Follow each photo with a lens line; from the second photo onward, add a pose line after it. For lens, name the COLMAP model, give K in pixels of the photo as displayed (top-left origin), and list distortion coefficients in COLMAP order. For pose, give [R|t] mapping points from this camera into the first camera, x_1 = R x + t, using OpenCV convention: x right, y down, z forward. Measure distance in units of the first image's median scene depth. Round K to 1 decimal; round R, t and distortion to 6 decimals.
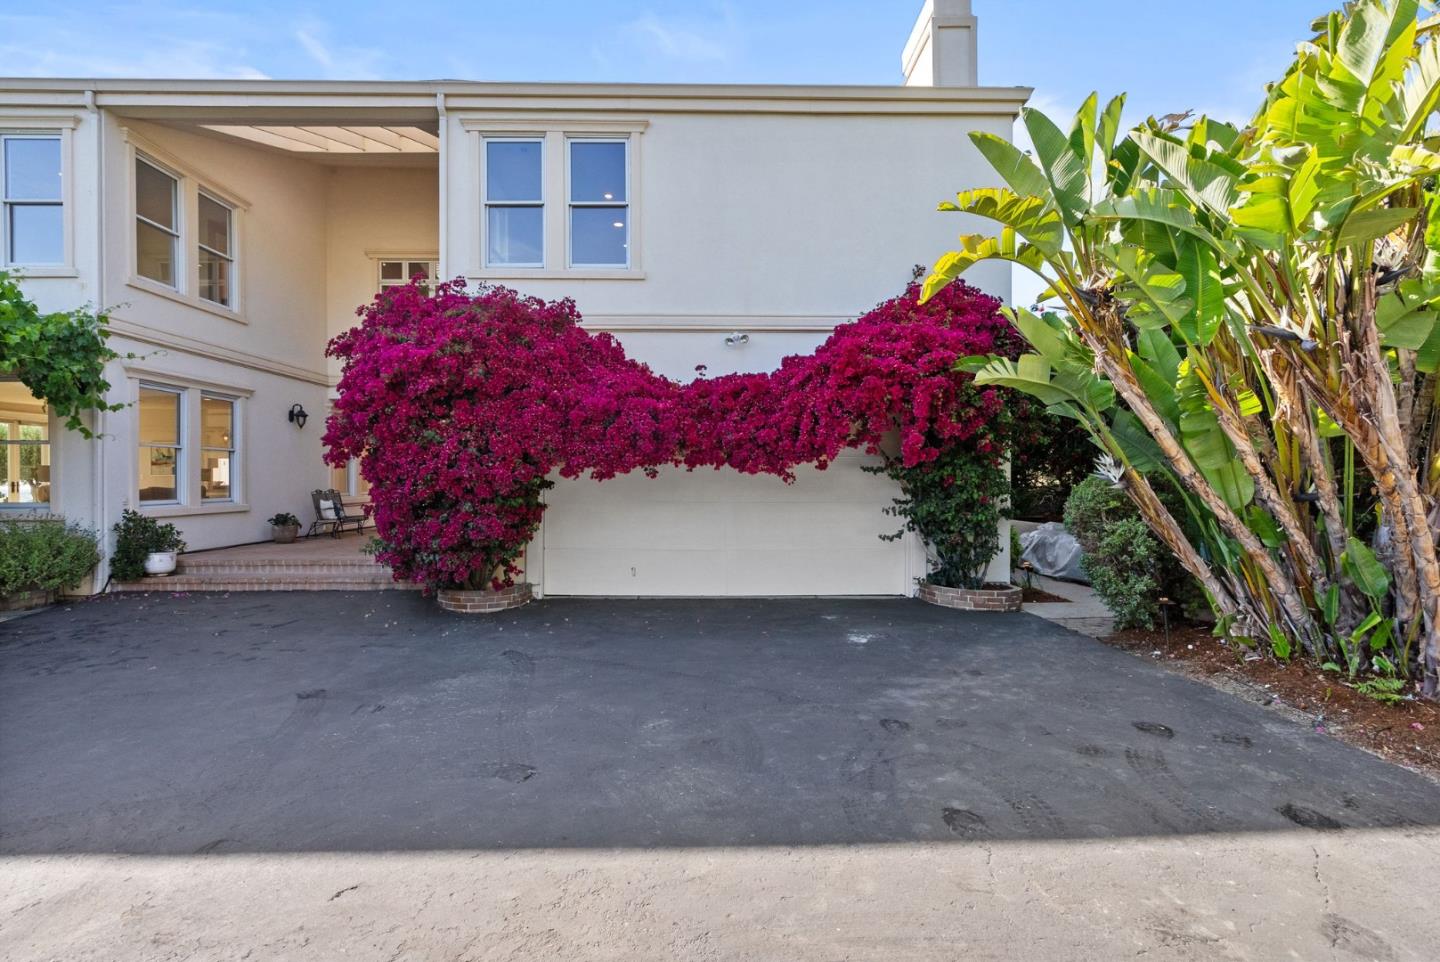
lens RADIAL K [[657.6, 0, 719.6], [0, 657.6, 486.1], [0, 0, 1]] dist [0.001408, 0.000546]
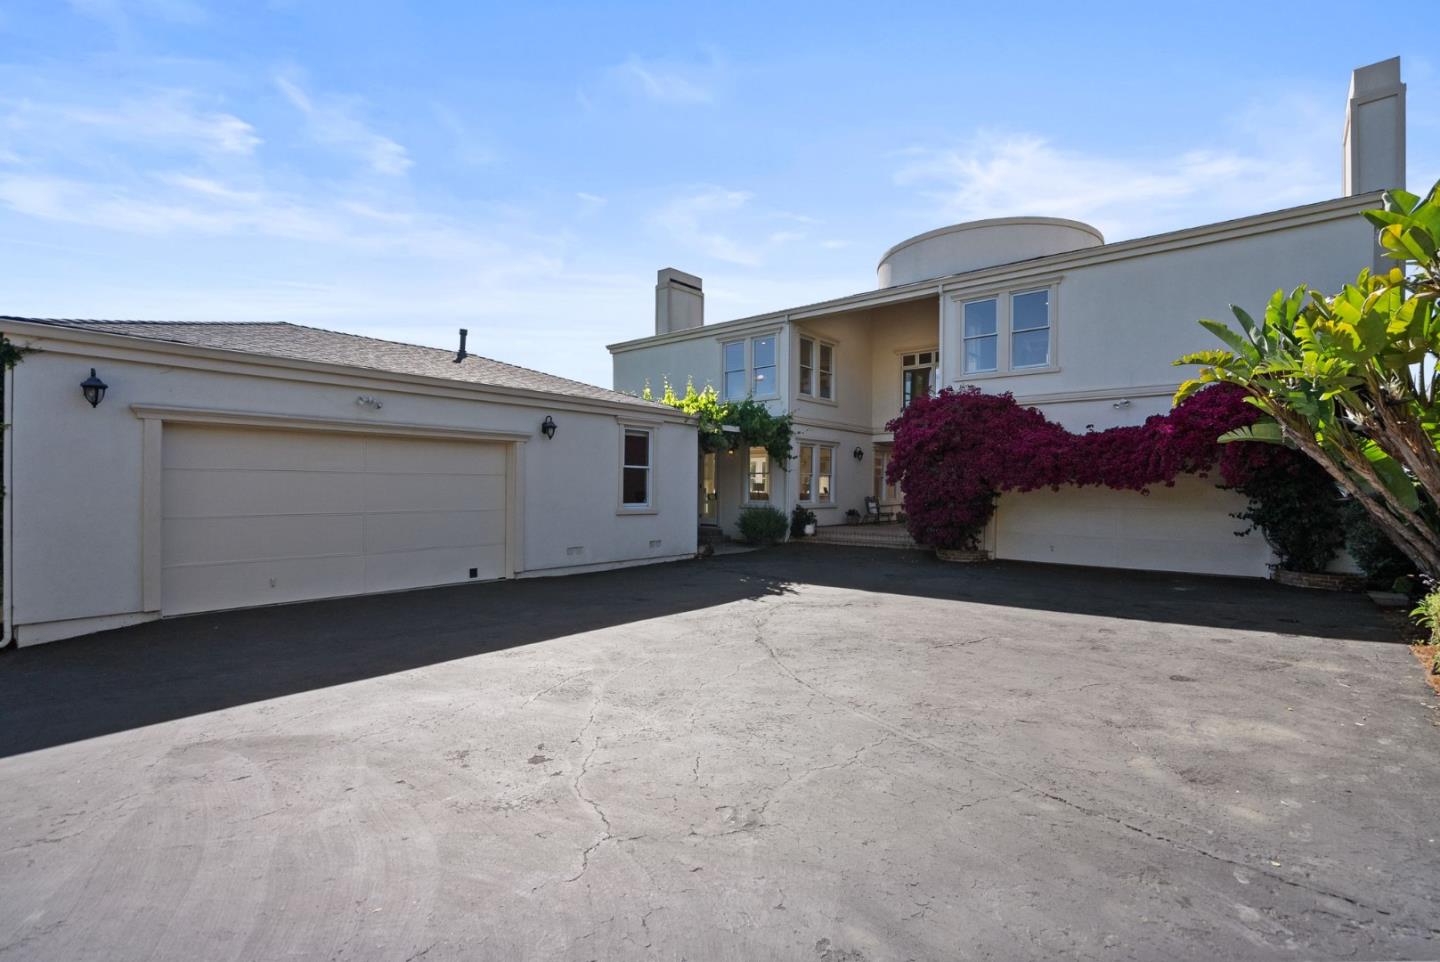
lens RADIAL K [[657.6, 0, 719.6], [0, 657.6, 486.1], [0, 0, 1]] dist [0.001408, 0.000546]
pose [[0.754472, 0.002506, -0.656327, 0.344326], [-0.012595, 0.999864, -0.010661, 0.002894], [0.656211, 0.016310, 0.754401, -0.845709]]
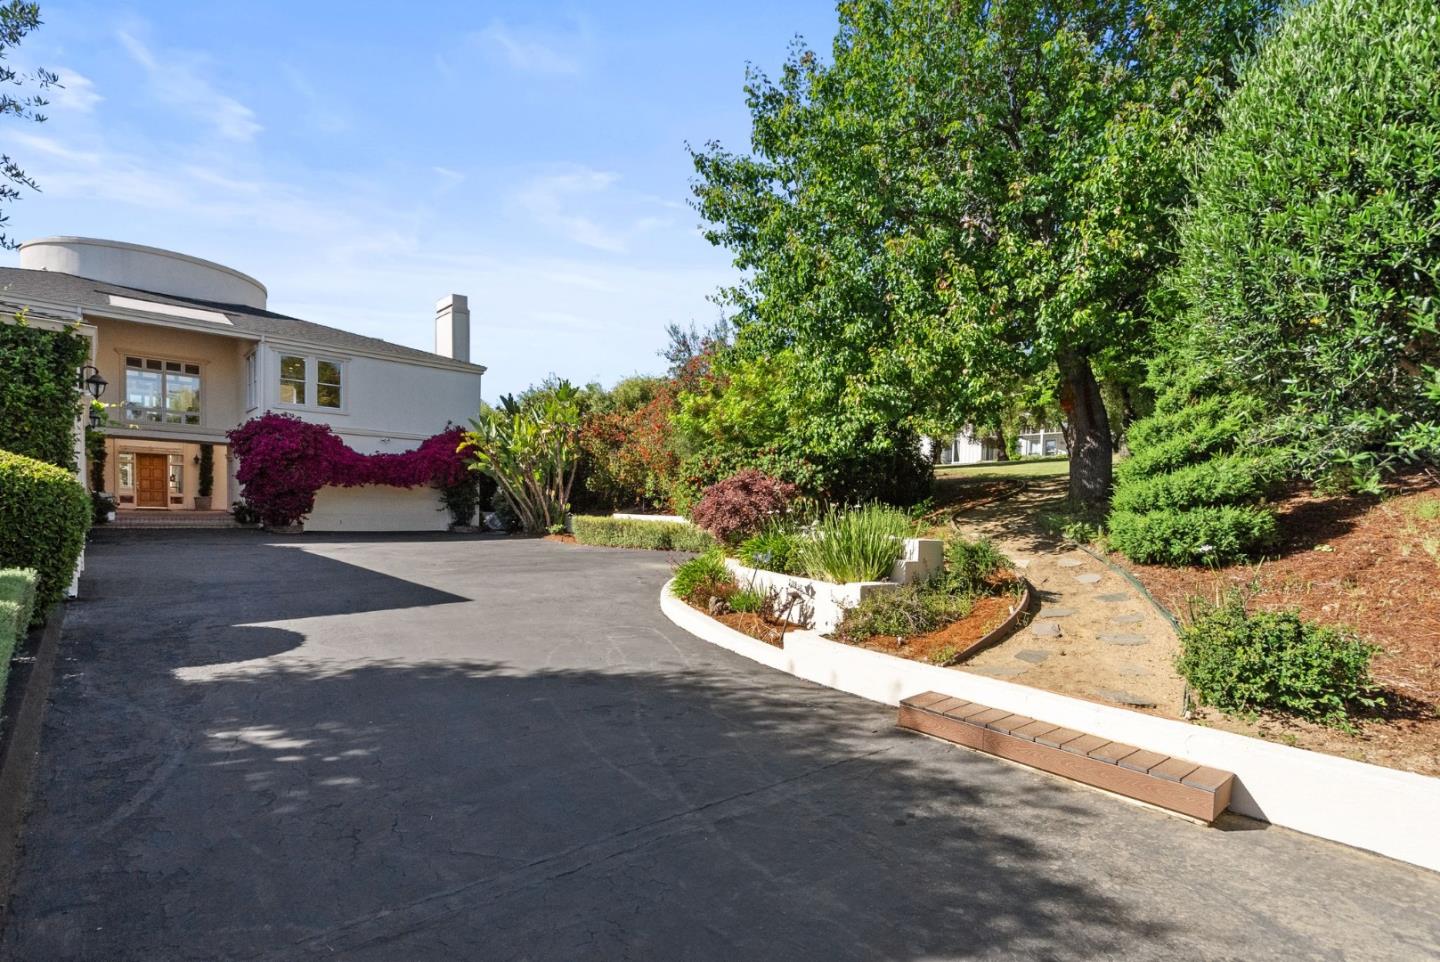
lens RADIAL K [[657.6, 0, 719.6], [0, 657.6, 486.1], [0, 0, 1]] dist [0.001408, 0.000546]
pose [[0.748354, 0.038618, 0.662174, -0.810835], [-0.017361, 0.999102, -0.038648, 0.063254], [-0.663072, 0.017426, 0.748353, -2.190998]]
